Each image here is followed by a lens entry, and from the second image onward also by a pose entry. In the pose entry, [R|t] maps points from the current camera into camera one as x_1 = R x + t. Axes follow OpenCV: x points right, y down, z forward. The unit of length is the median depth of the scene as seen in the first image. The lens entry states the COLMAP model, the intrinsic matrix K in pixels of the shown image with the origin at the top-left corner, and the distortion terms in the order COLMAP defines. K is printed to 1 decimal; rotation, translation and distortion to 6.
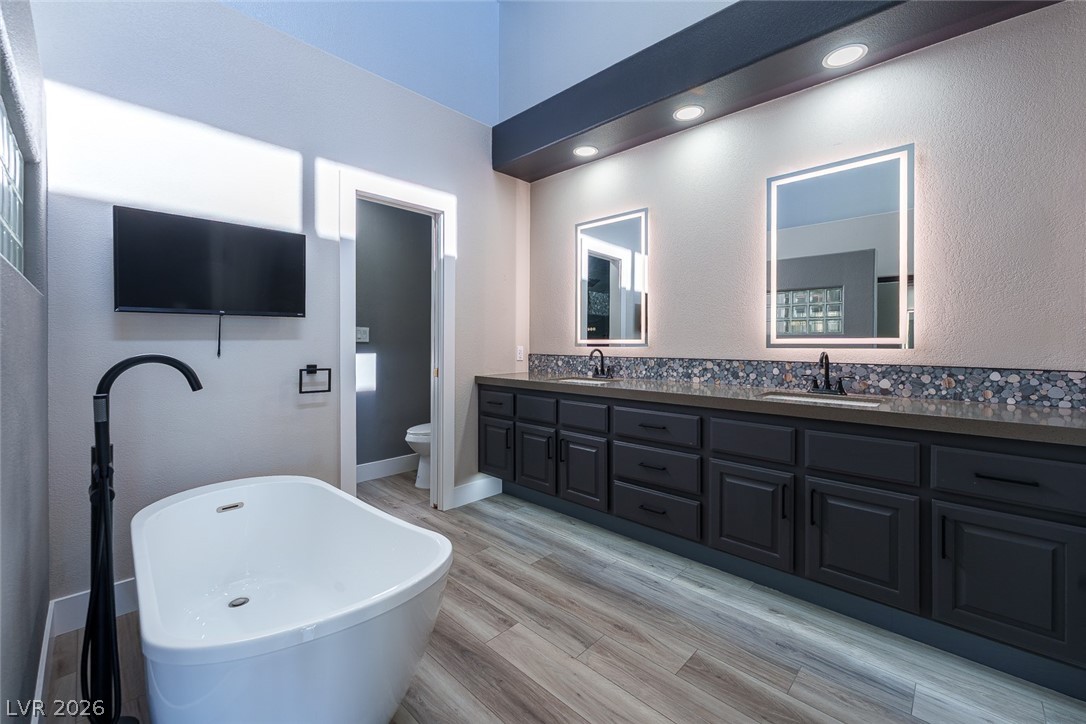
lens RADIAL K [[440.3, 0, 553.0], [0, 440.3, 344.8], [0, 0, 1]] dist [-0.001812, -0.000042]
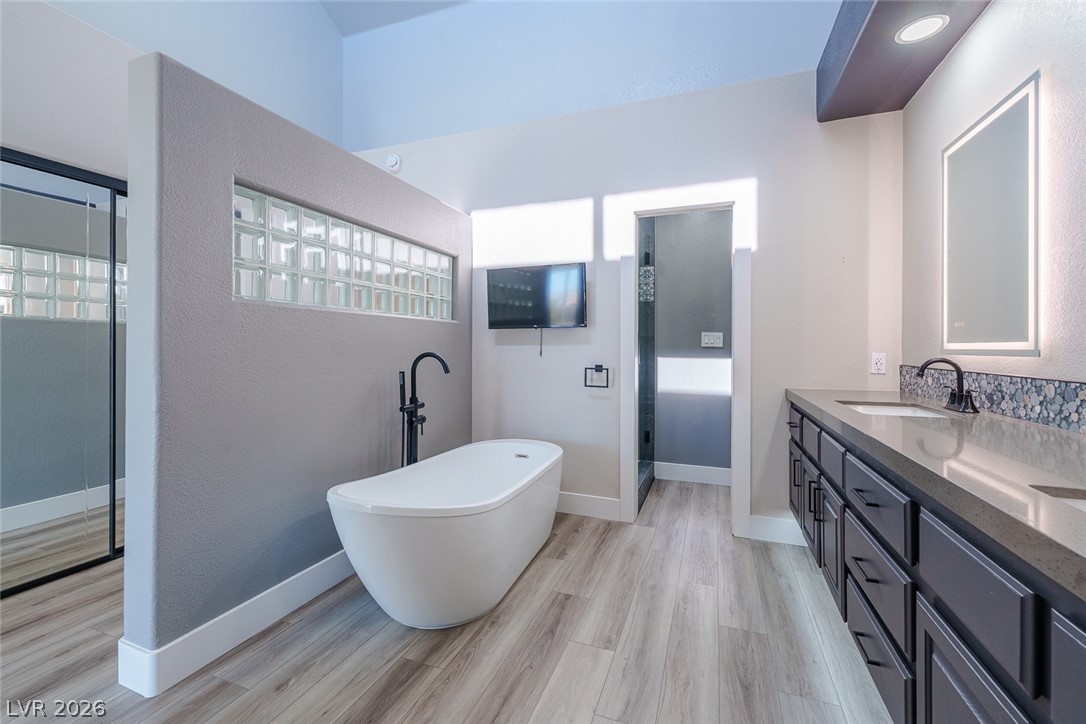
lens RADIAL K [[440.3, 0, 553.0], [0, 440.3, 344.8], [0, 0, 1]] dist [-0.001812, -0.000042]
pose [[0.400432, -0.003625, -0.916319, 0.519123], [-0.007762, 0.999943, -0.007348, -0.000851], [0.916294, 0.010055, 0.400381, 0.369341]]
